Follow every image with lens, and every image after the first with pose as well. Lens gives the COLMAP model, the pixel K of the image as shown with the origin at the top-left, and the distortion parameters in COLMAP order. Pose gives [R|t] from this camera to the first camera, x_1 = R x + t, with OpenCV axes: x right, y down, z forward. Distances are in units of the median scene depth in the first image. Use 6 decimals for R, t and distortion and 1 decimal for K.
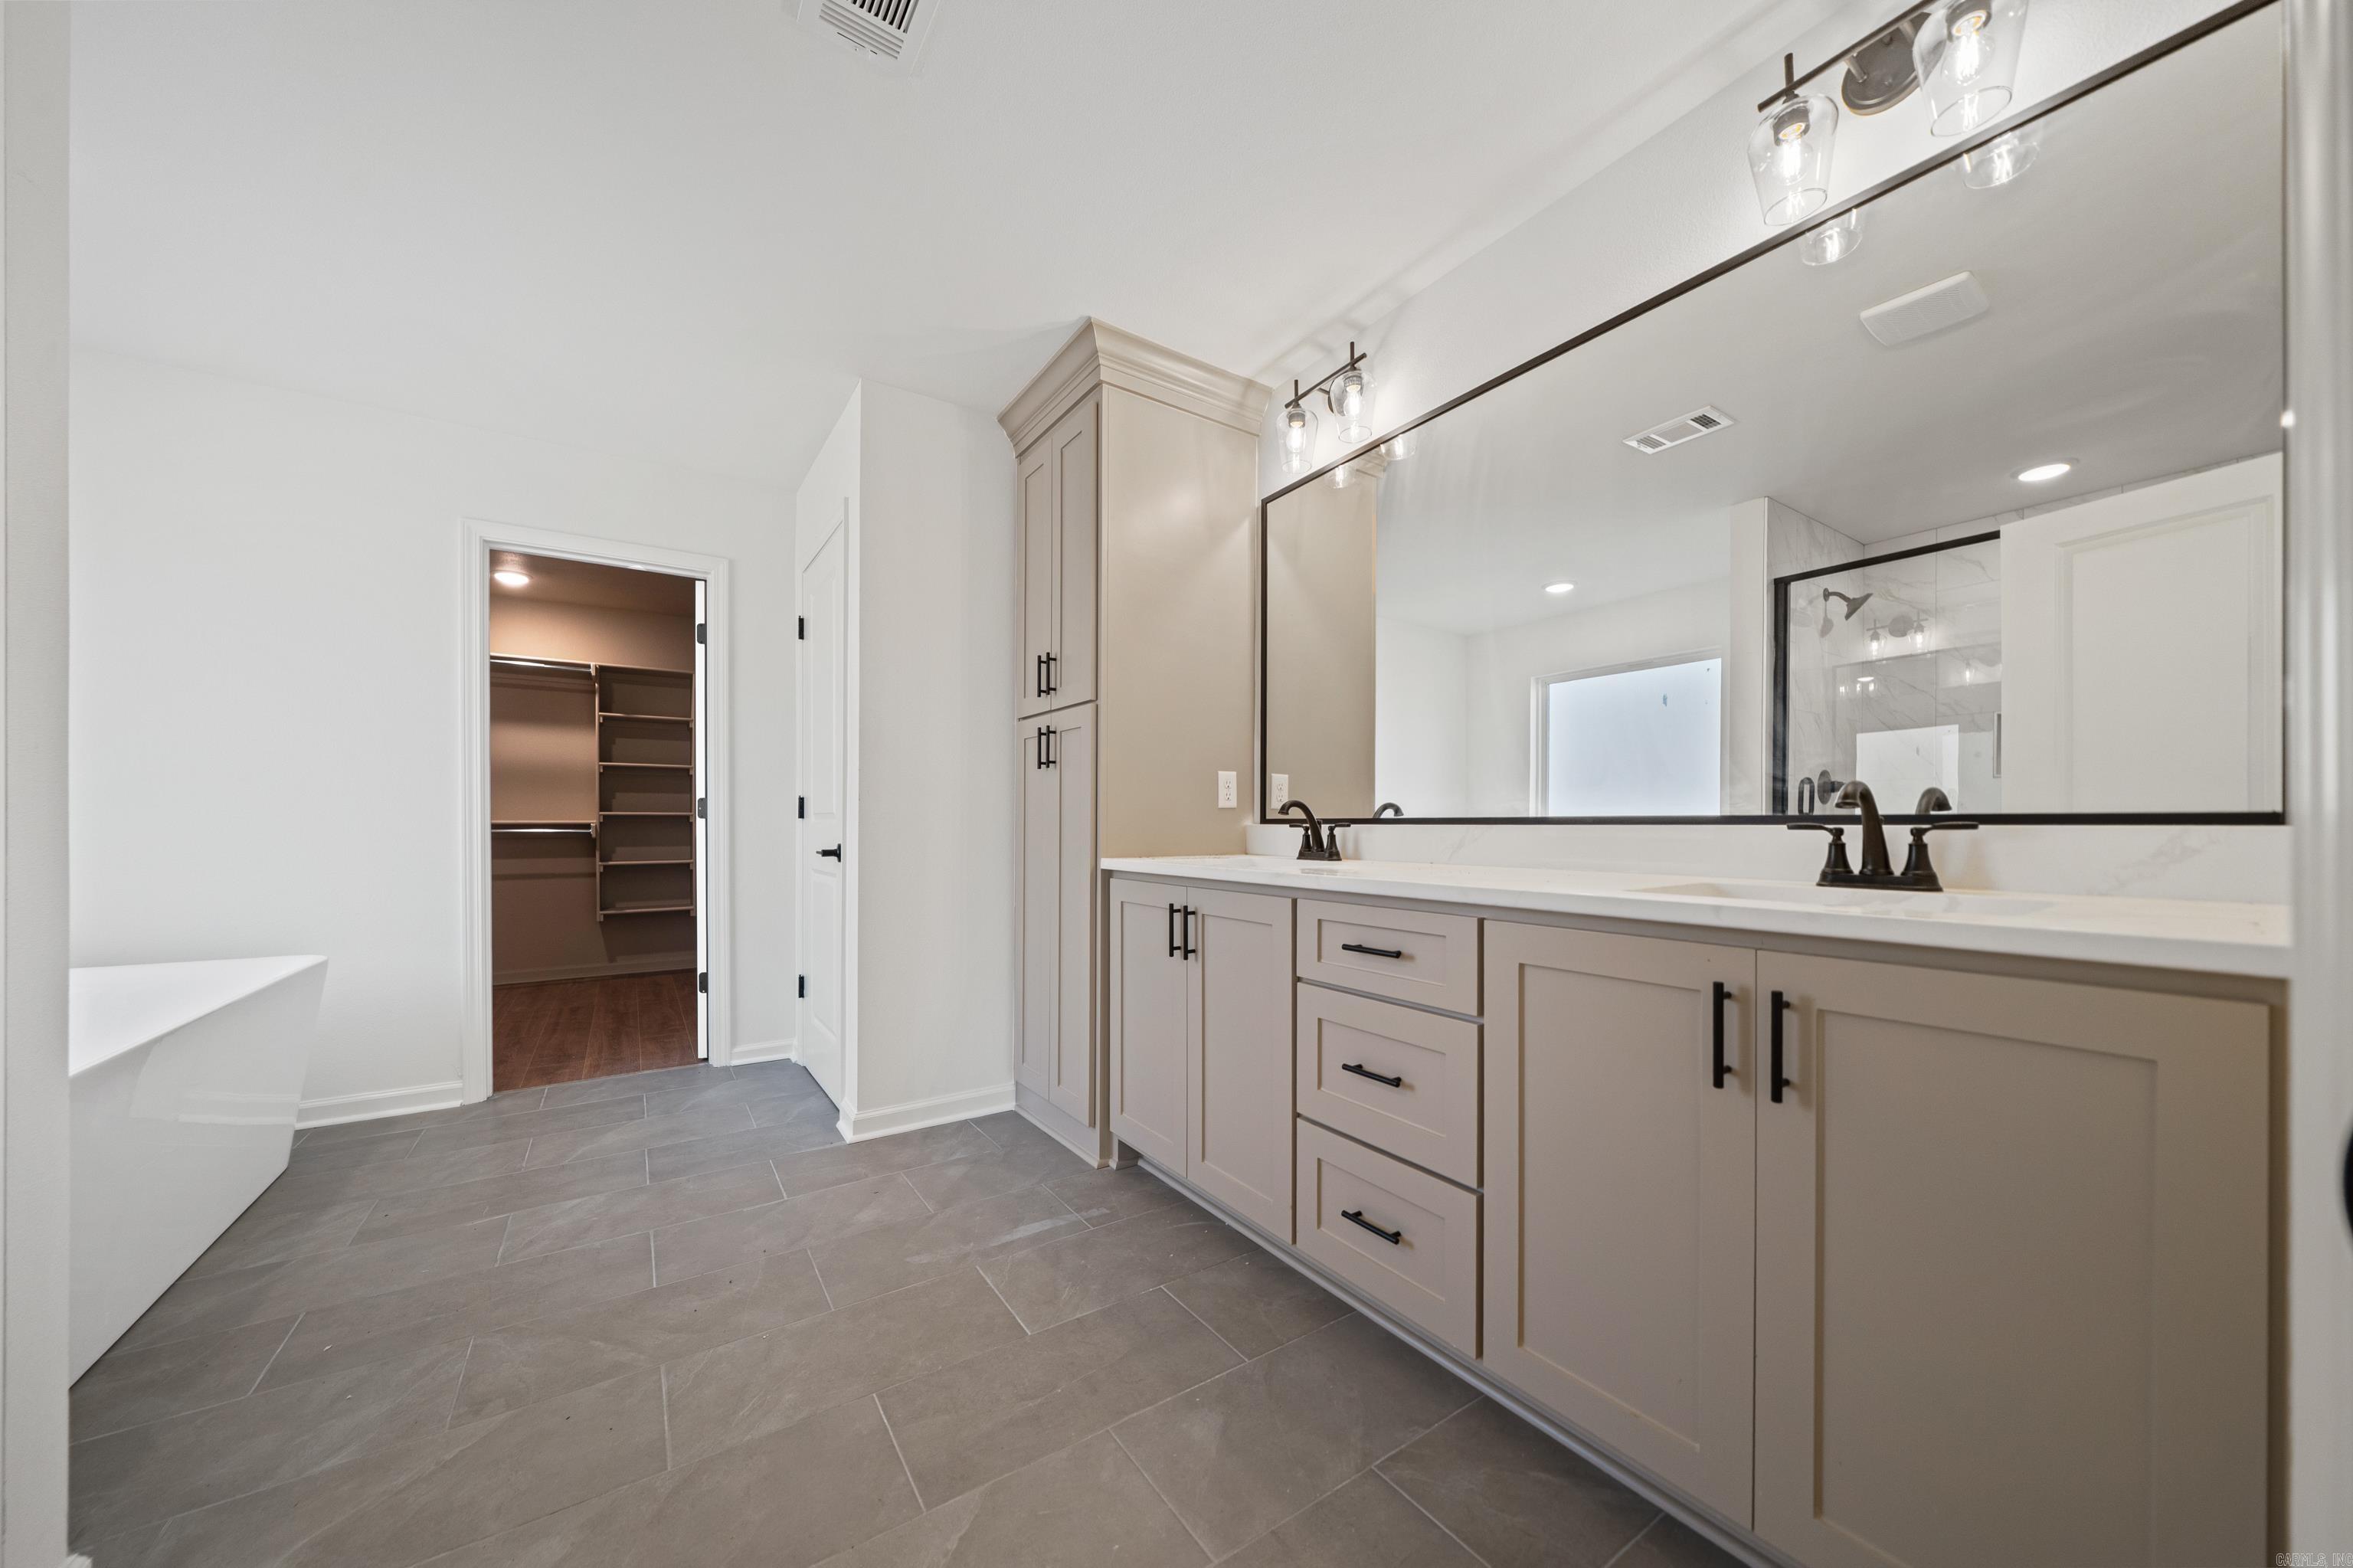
lens RADIAL K [[804.8, 0, 1177.5], [0, 804.8, 795.6], [0, 0, 1]] dist [0.000536, 0.000152]
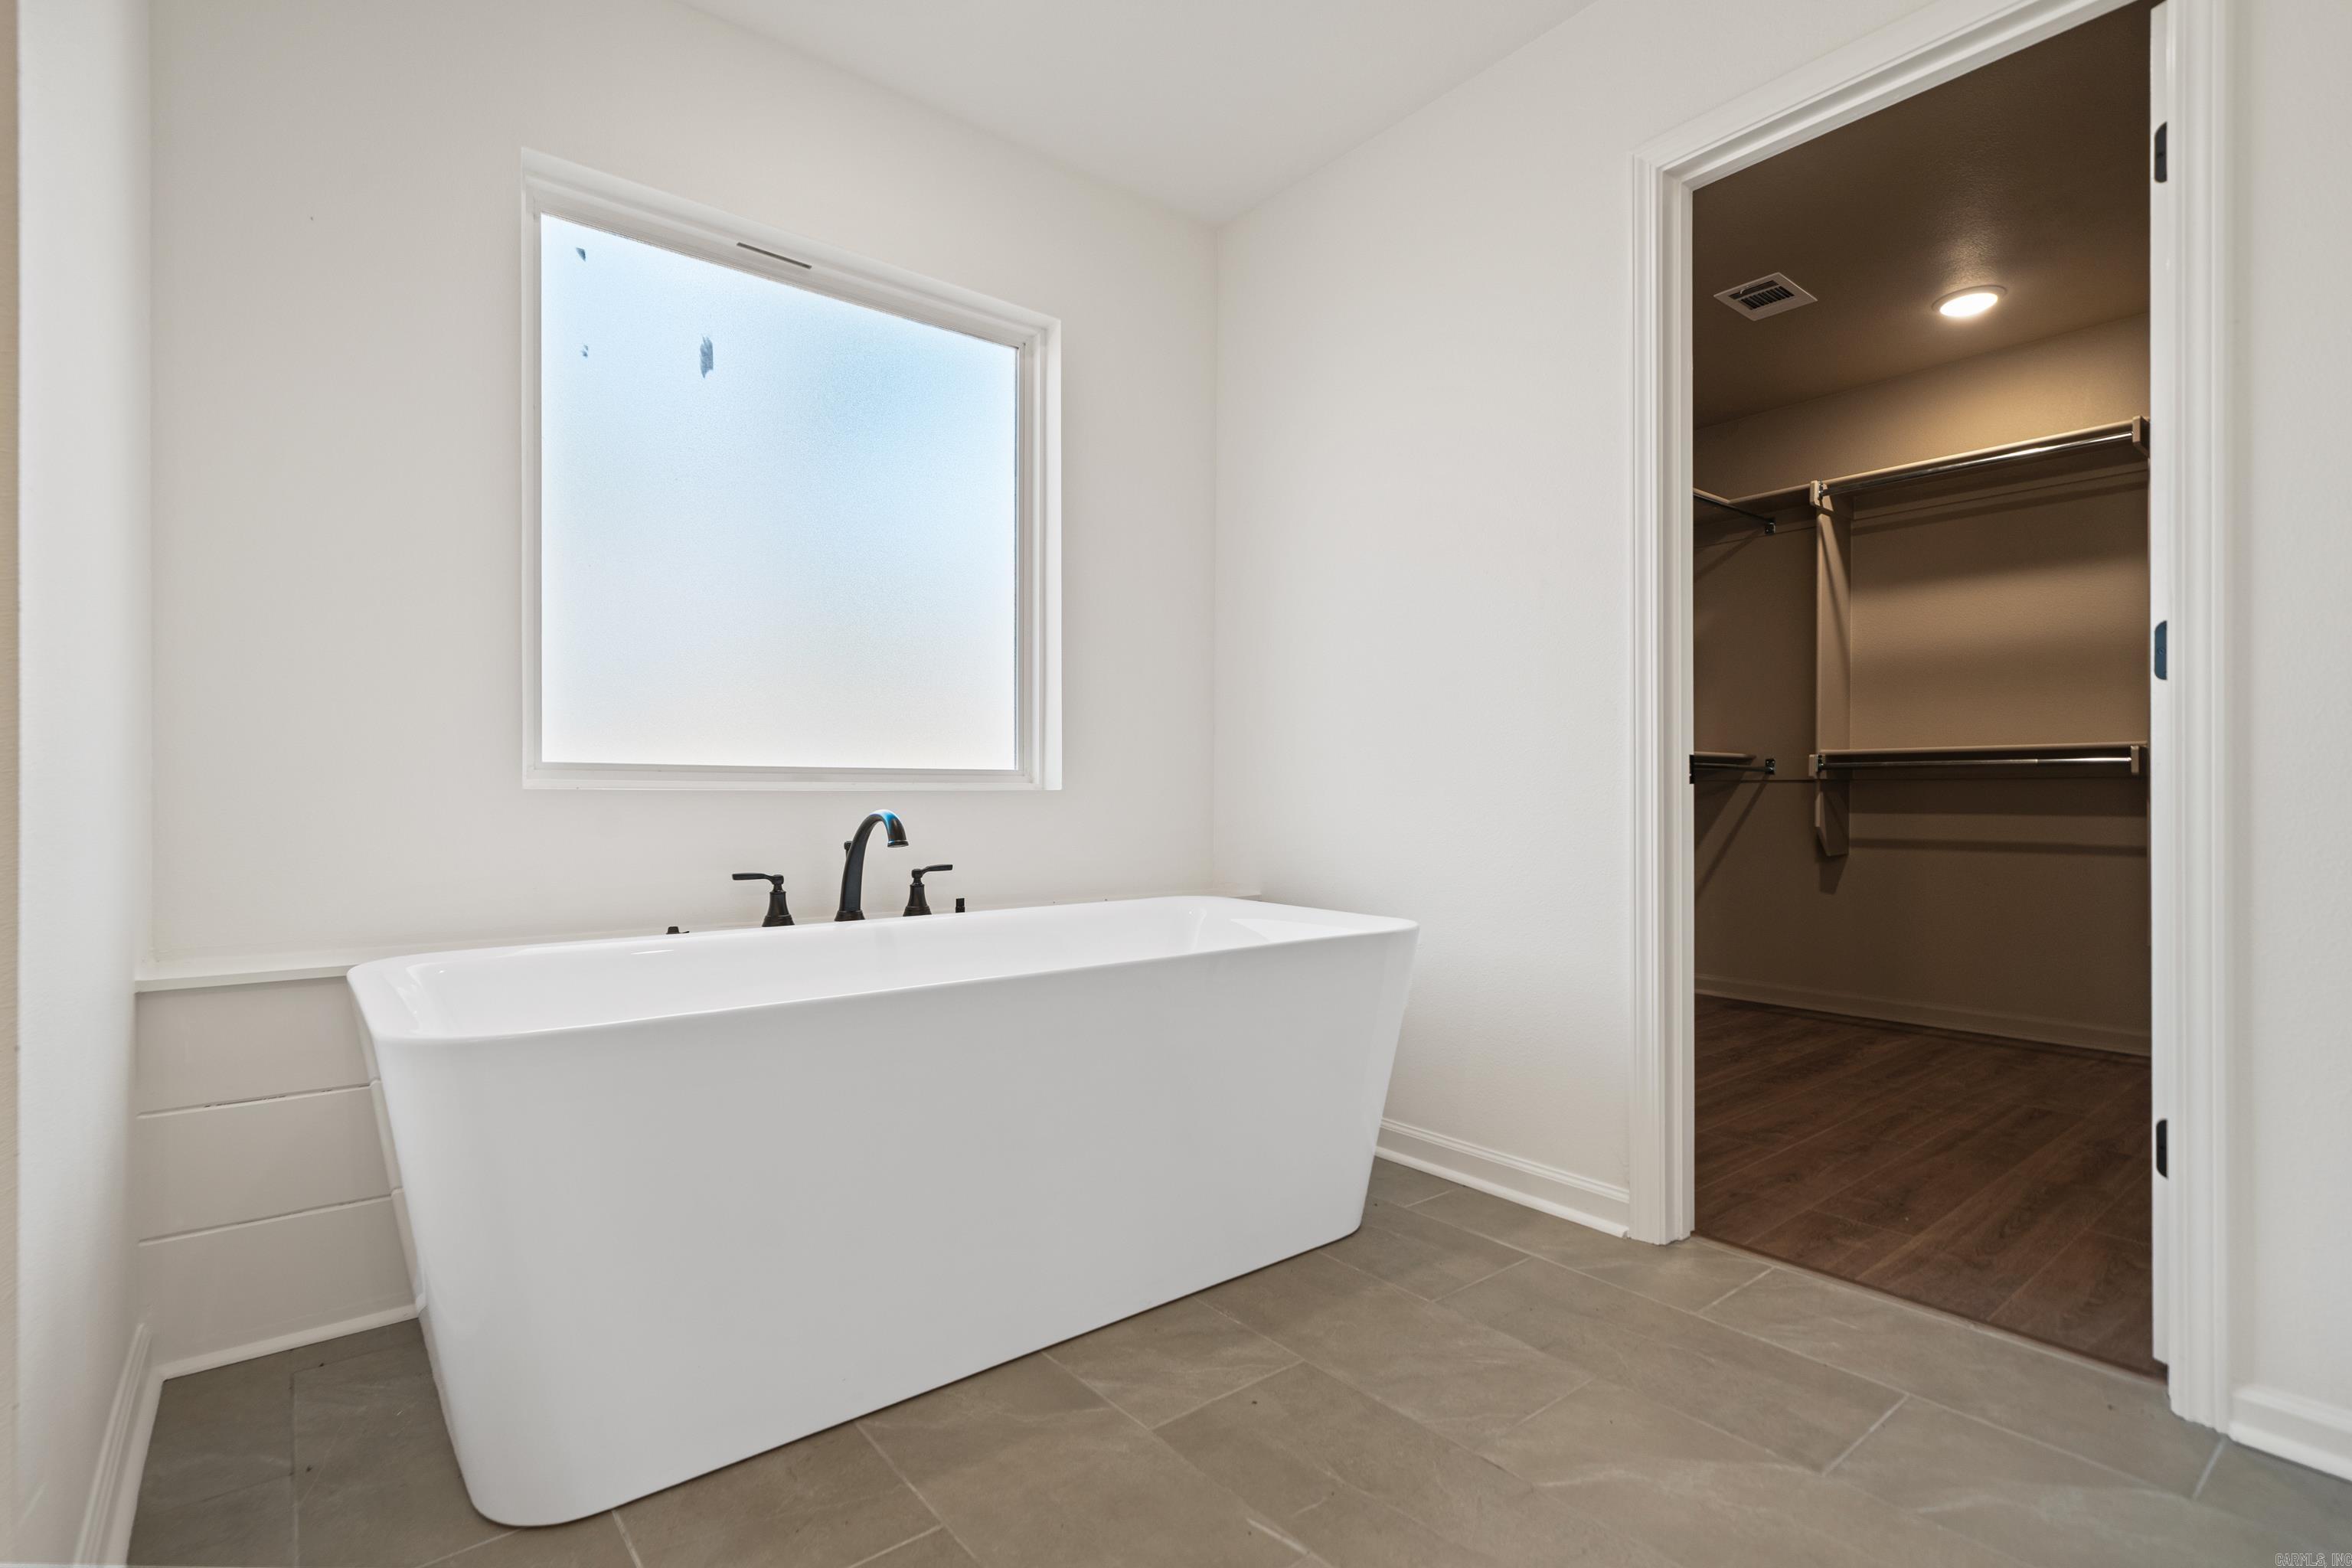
lens RADIAL K [[1151.4, 0, 1197.9], [0, 1151.4, 779.4], [0, 0, 1]] dist [-0.000329, 0.013259]
pose [[0.084504, 0.003582, -0.996417, -0.148332], [0.031865, 0.999472, 0.006295, 0.065897], [0.995913, -0.032283, 0.084346, 0.659611]]
